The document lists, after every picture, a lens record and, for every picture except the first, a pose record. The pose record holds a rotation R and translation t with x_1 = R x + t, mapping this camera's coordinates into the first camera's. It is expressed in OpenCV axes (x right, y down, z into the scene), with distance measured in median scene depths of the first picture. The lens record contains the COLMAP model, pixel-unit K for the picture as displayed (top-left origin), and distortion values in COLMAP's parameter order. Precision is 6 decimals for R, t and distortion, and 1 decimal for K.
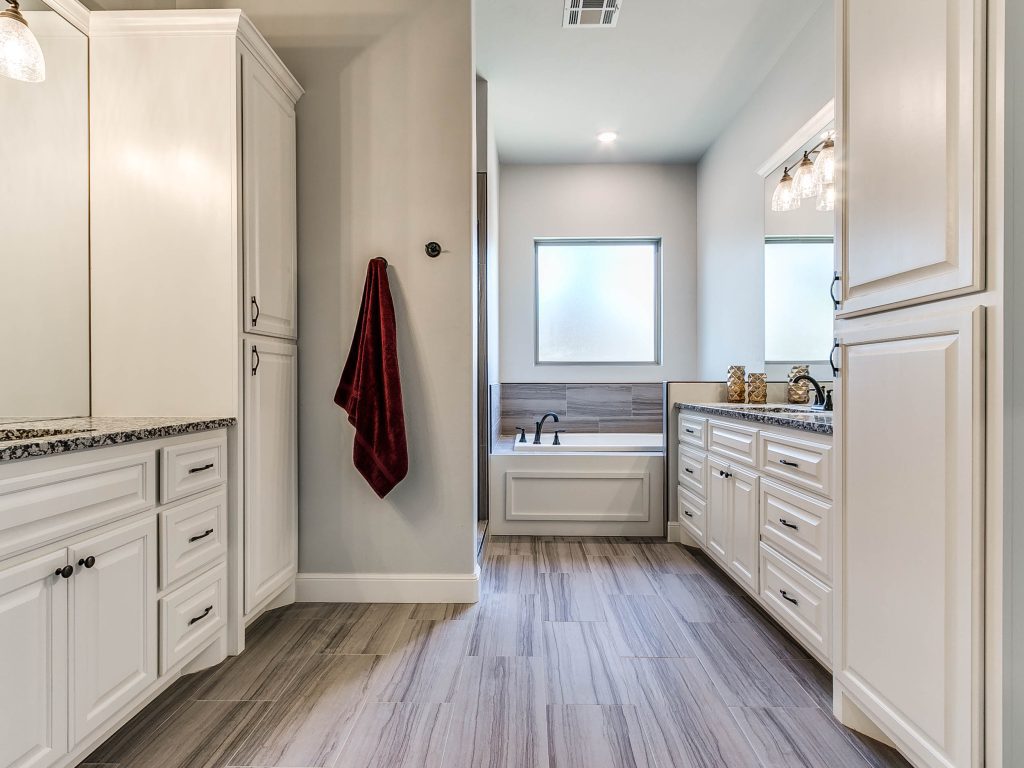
lens RADIAL K [[536.6, 0, 512.0], [0, 536.6, 384.0], [0, 0, 1]] dist [0.014372, -0.000499]
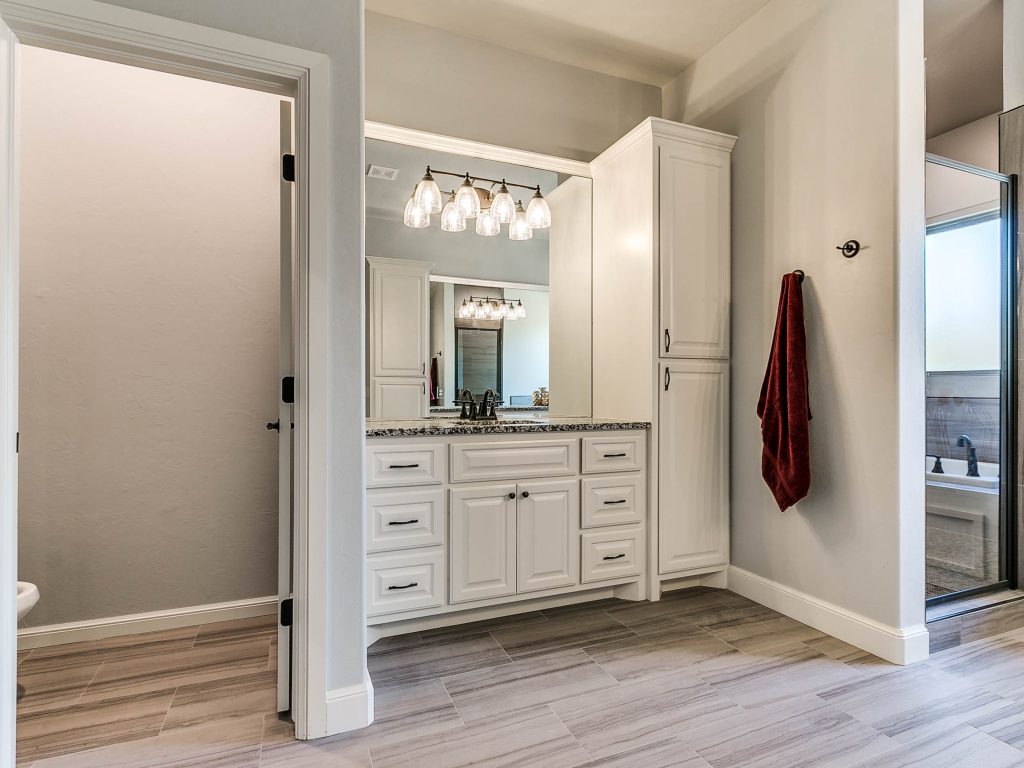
lens RADIAL K [[524.7, 0, 506.5], [0, 524.7, 391.0], [0, 0, 1]] dist [0.010870, -0.000311]
pose [[0.405383, -0.001723, -0.914145, 0.519662], [-0.005801, 0.999973, -0.004457, -0.007156], [0.914129, 0.007110, 0.405362, 0.144579]]
